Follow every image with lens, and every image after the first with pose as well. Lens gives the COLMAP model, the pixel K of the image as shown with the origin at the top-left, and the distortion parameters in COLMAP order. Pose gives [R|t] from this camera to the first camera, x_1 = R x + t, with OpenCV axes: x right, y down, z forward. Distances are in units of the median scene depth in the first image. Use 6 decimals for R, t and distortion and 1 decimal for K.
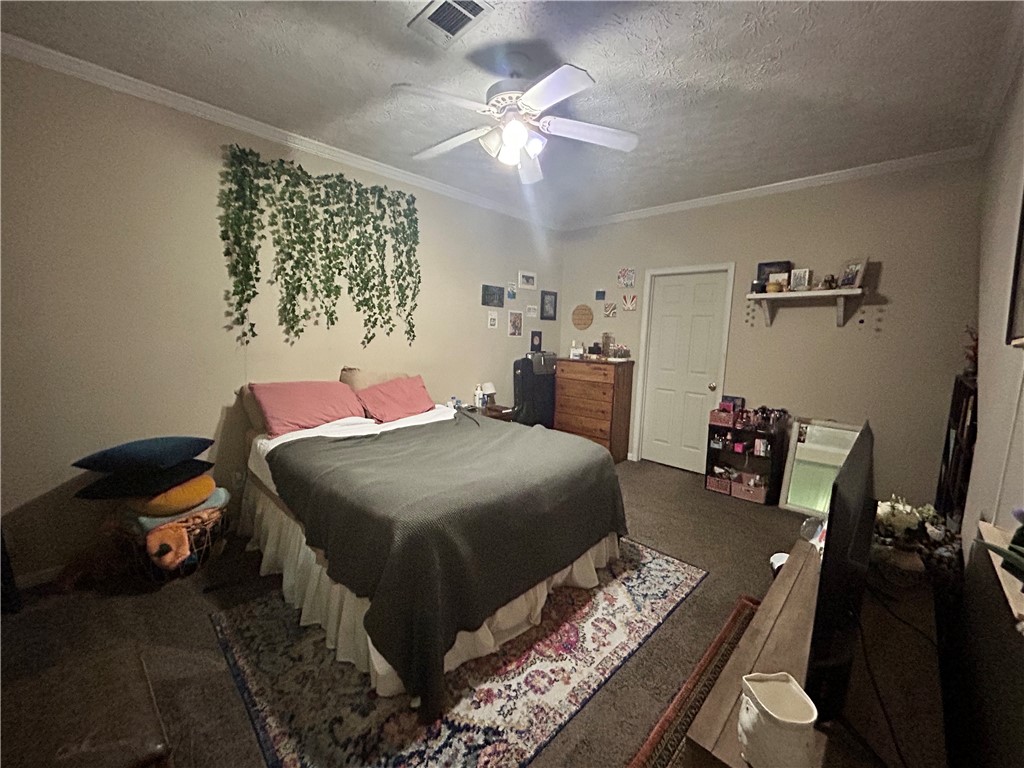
lens RADIAL K [[413.9, 0, 511.4], [0, 413.9, 385.4], [0, 0, 1]] dist [0.000499, -0.000023]
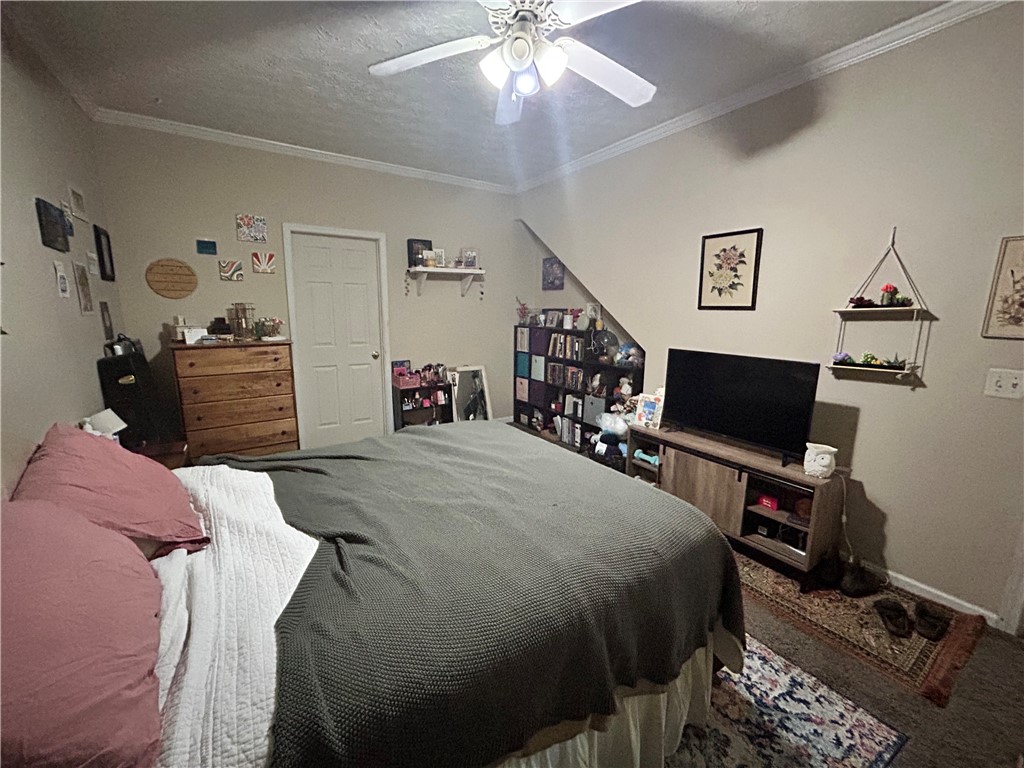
lens RADIAL K [[417.7, 0, 509.0], [0, 417.7, 383.6], [0, 0, 1]] dist [-0.000517, 0.000103]
pose [[0.224435, -0.200488, 0.953642, -0.512807], [0.123630, 0.976558, 0.176210, -0.081167], [-0.966615, 0.078351, 0.243960, 0.512763]]
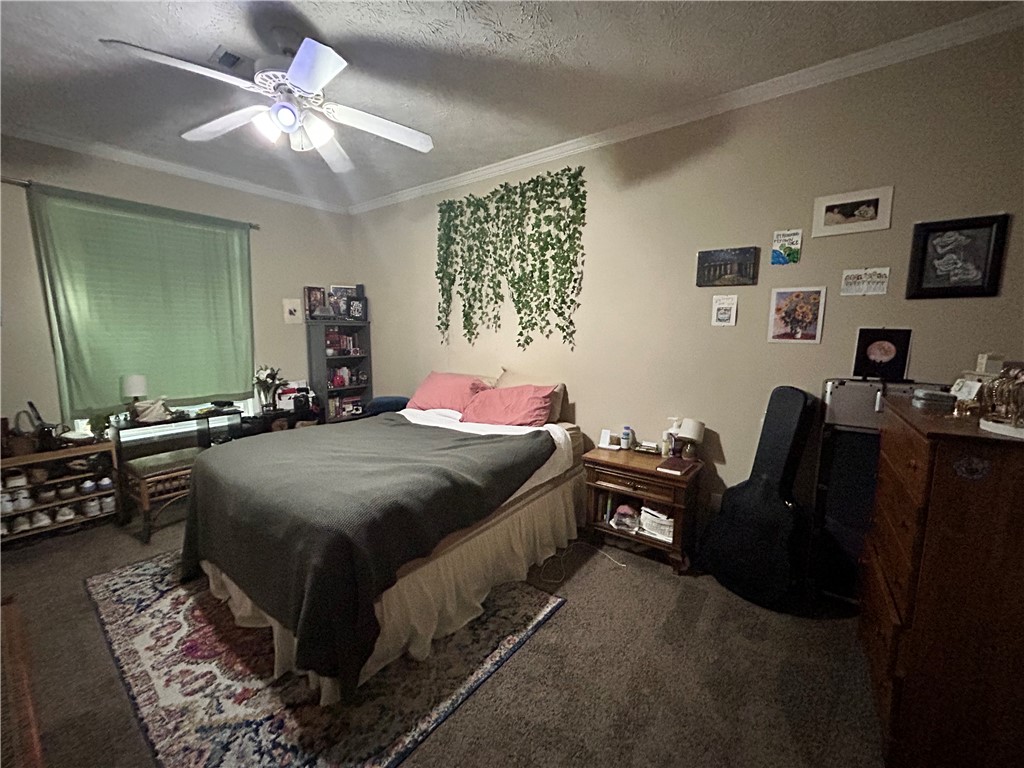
lens RADIAL K [[413.9, 0, 511.4], [0, 413.9, 385.4], [0, 0, 1]] dist [0.000499, -0.000023]
pose [[0.119517, 0.108728, -0.986861, 0.607632], [-0.127557, 0.987429, 0.093342, -0.094909], [0.984604, 0.114725, 0.131883, 0.831951]]
